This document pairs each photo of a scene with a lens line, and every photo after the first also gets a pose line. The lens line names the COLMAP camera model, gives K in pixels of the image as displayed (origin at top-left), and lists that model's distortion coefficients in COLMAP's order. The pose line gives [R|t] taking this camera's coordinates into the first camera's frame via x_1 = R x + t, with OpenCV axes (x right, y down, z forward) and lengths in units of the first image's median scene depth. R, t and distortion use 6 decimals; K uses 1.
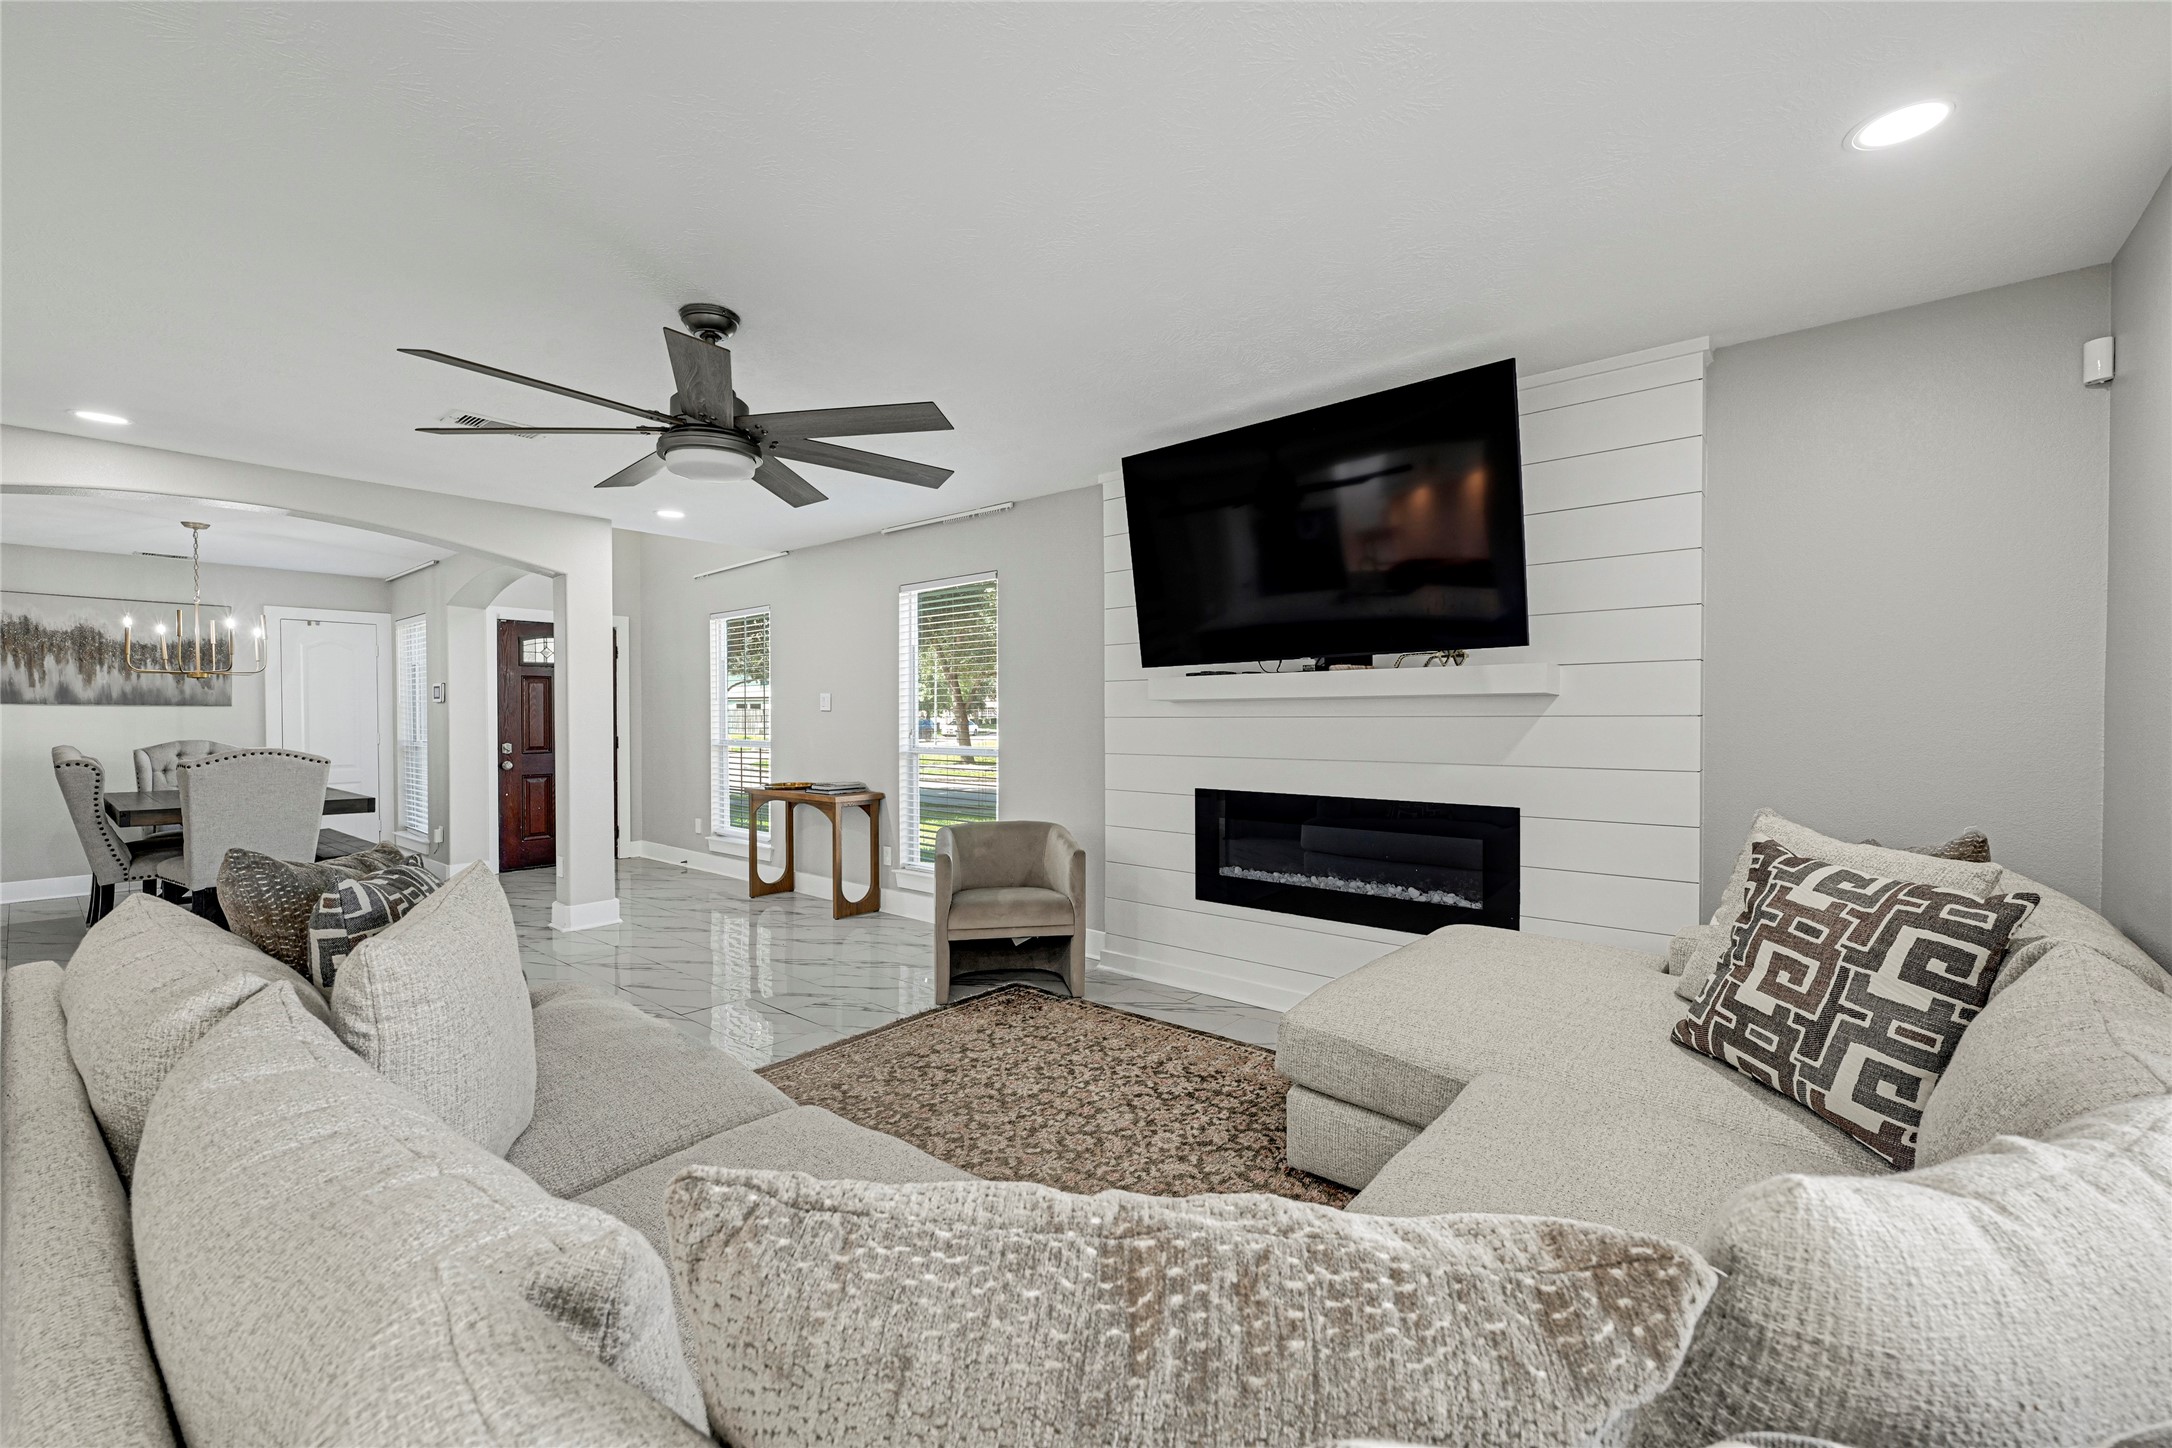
lens RADIAL K [[898.4, 0, 1093.4], [0, 898.4, 718.8], [0, 0, 1]] dist [-0.000944, 0.000308]
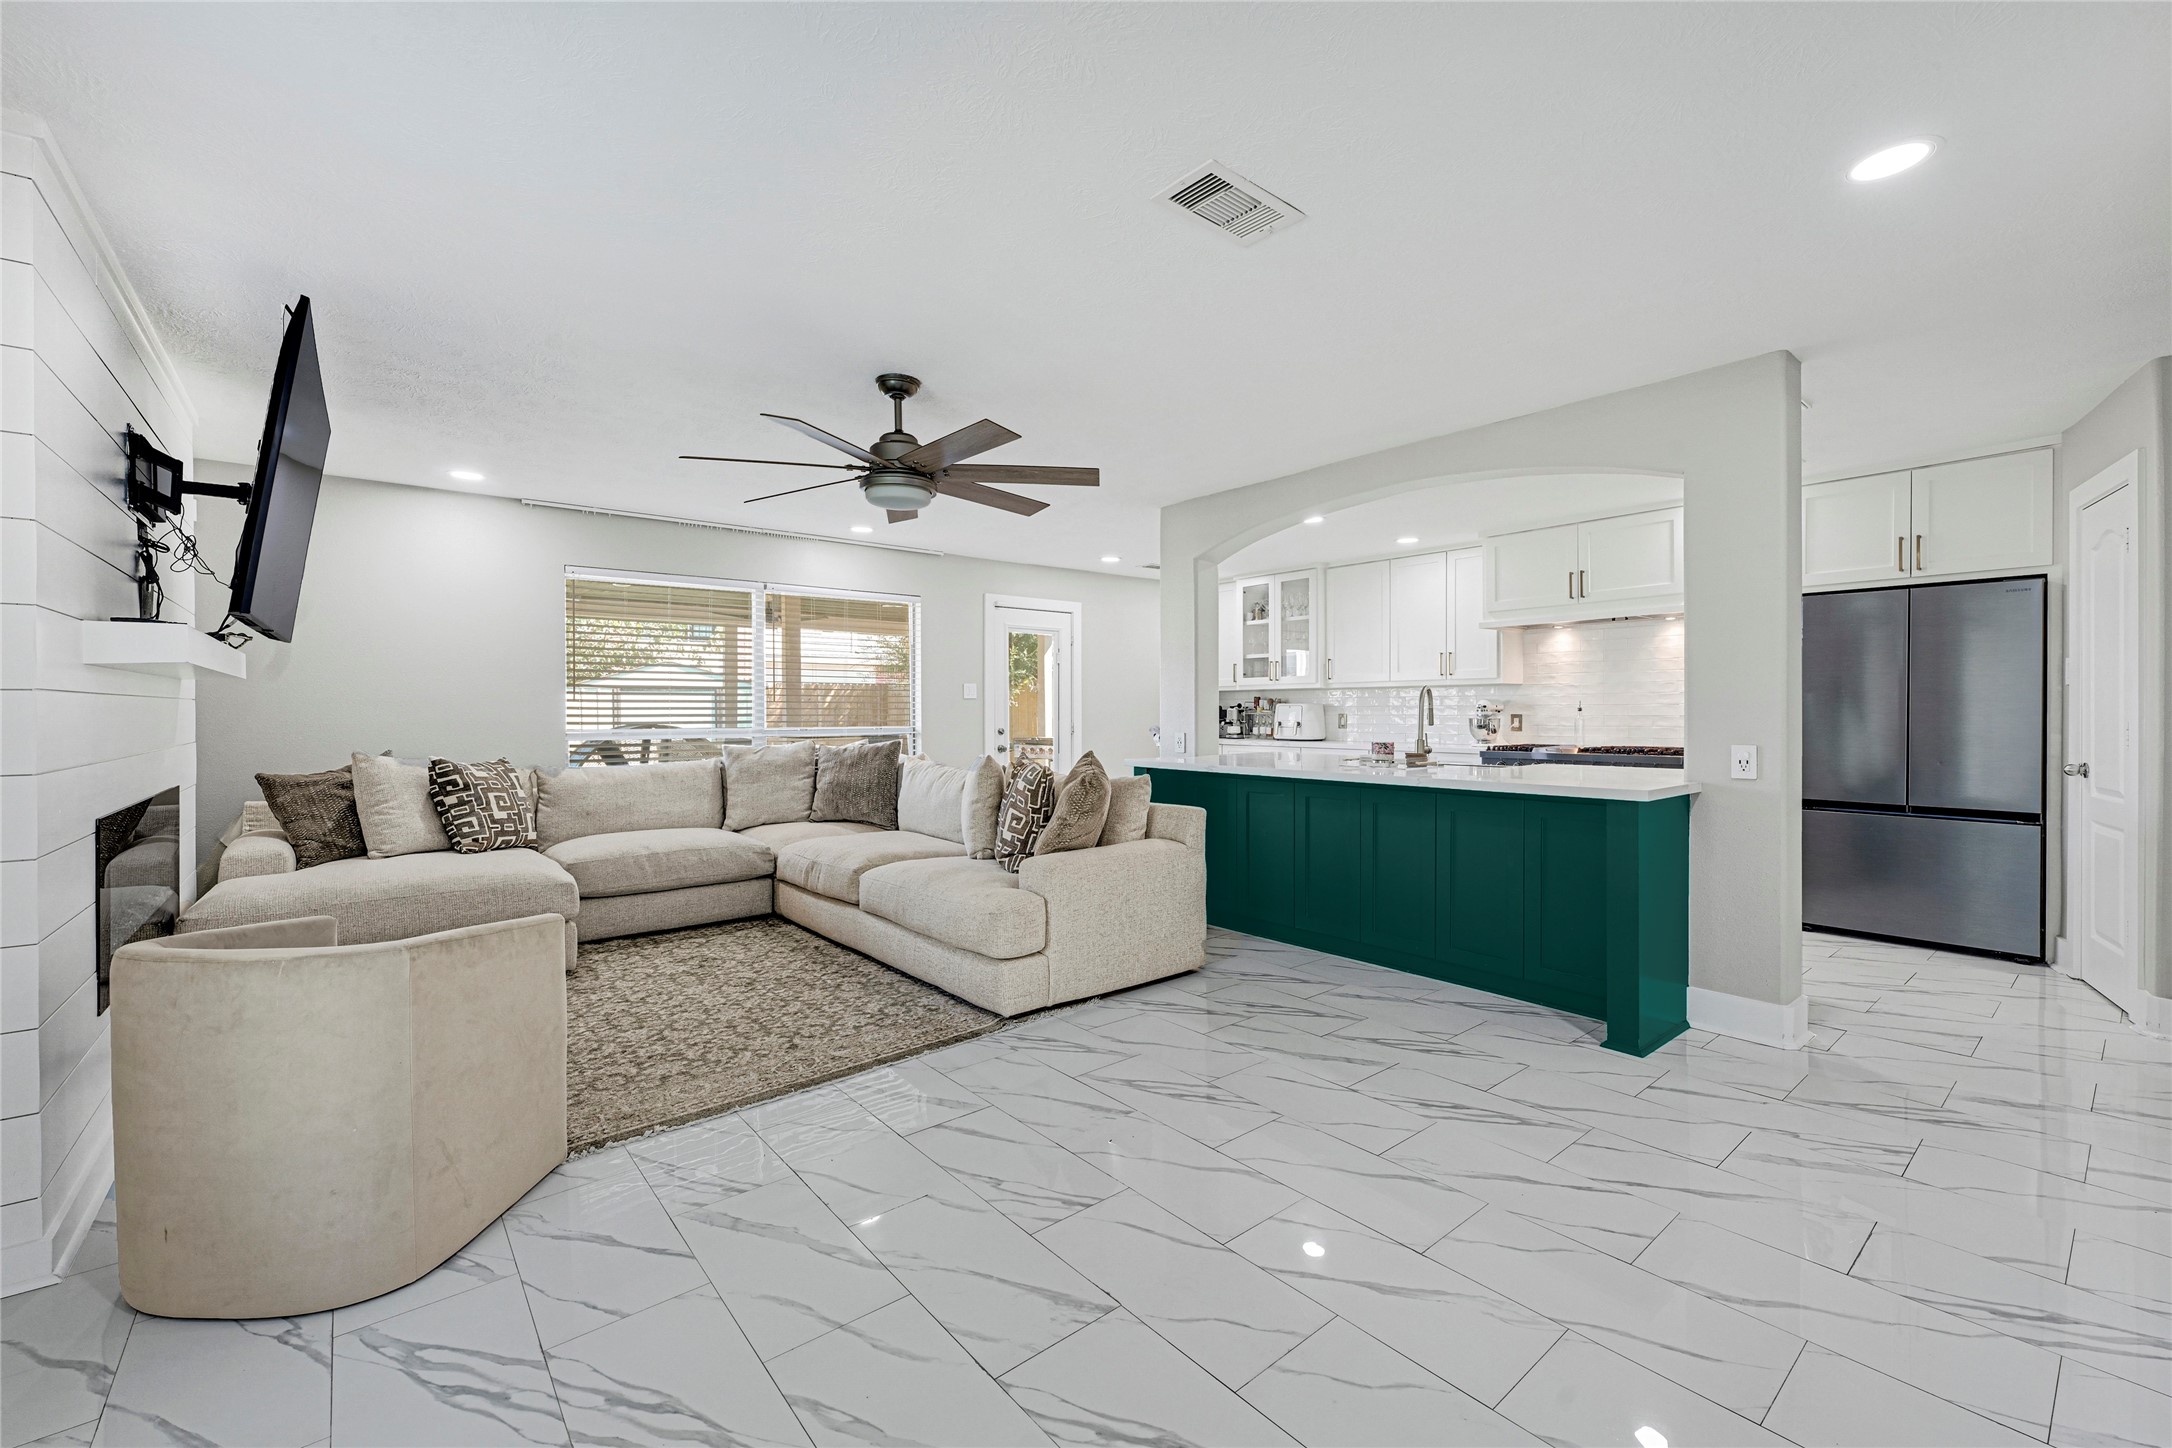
lens RADIAL K [[898.4, 0, 1068.7], [0, 898.4, 714.3], [0, 0, 1]] dist [-0.000944, 0.000308]
pose [[-0.979072, 0.006309, 0.203414, -0.788702], [0.008567, 0.999911, 0.010221, 0.015282], [-0.203332, 0.011749, -0.979039, 1.892270]]
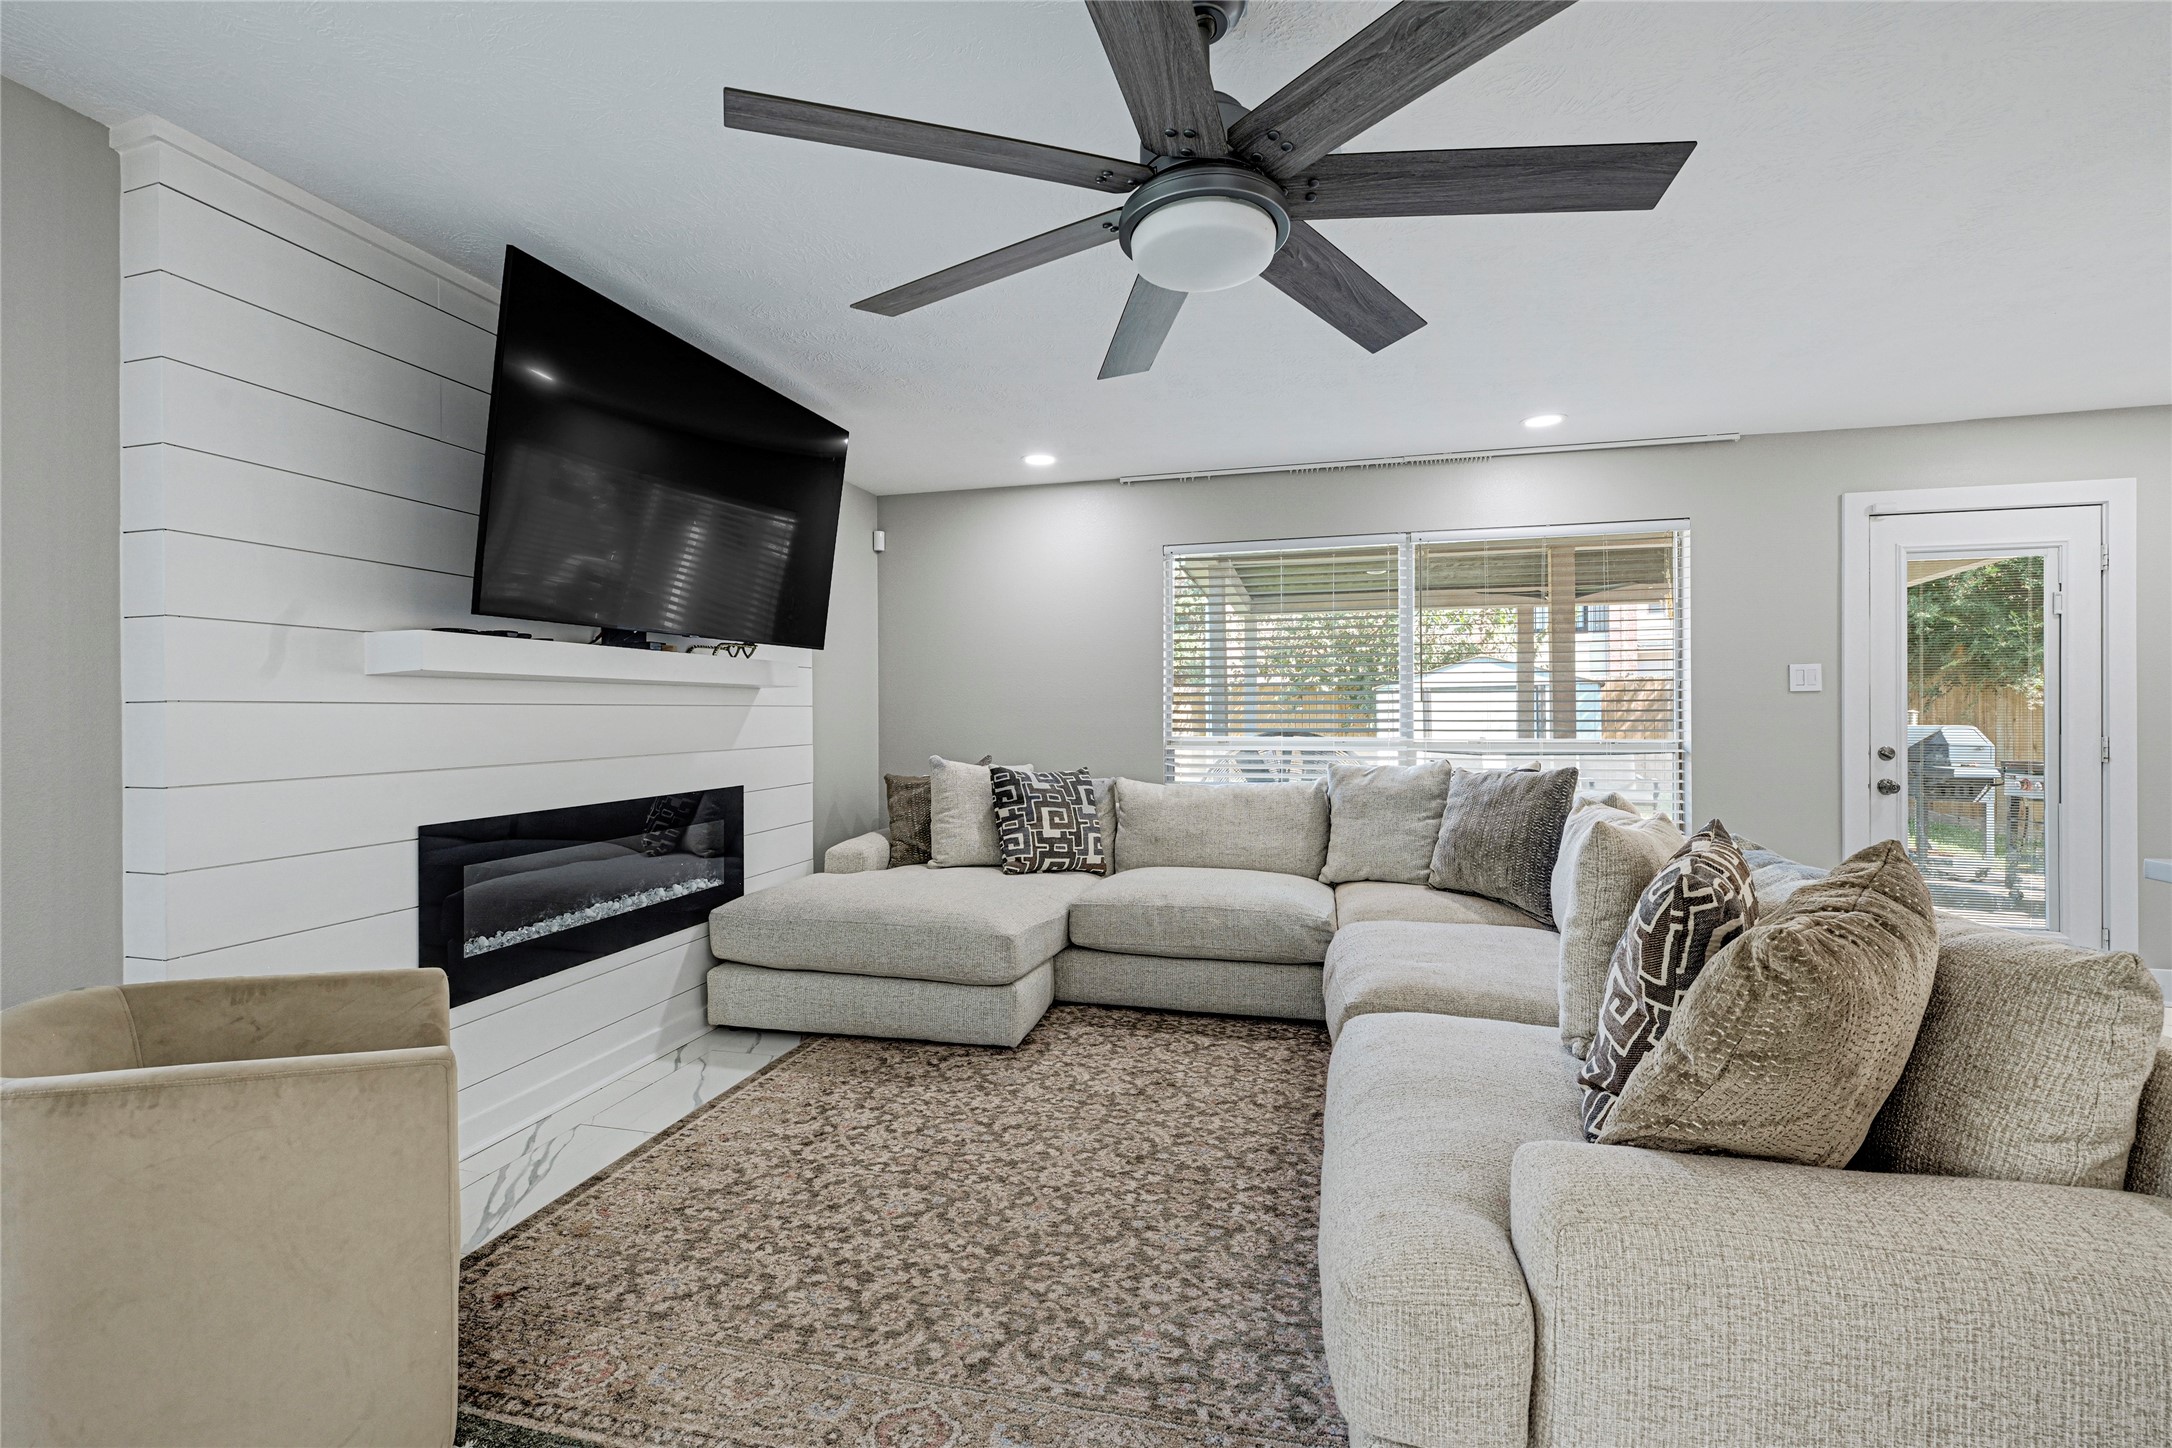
lens RADIAL K [[898.4, 0, 1086.8], [0, 898.4, 712.9], [0, 0, 1]] dist [-0.000944, 0.000308]
pose [[-0.425081, 0.007270, 0.905126, -0.783262], [0.013353, 0.999909, -0.001760, 0.015085], [-0.905057, 0.011338, -0.425140, 1.133049]]
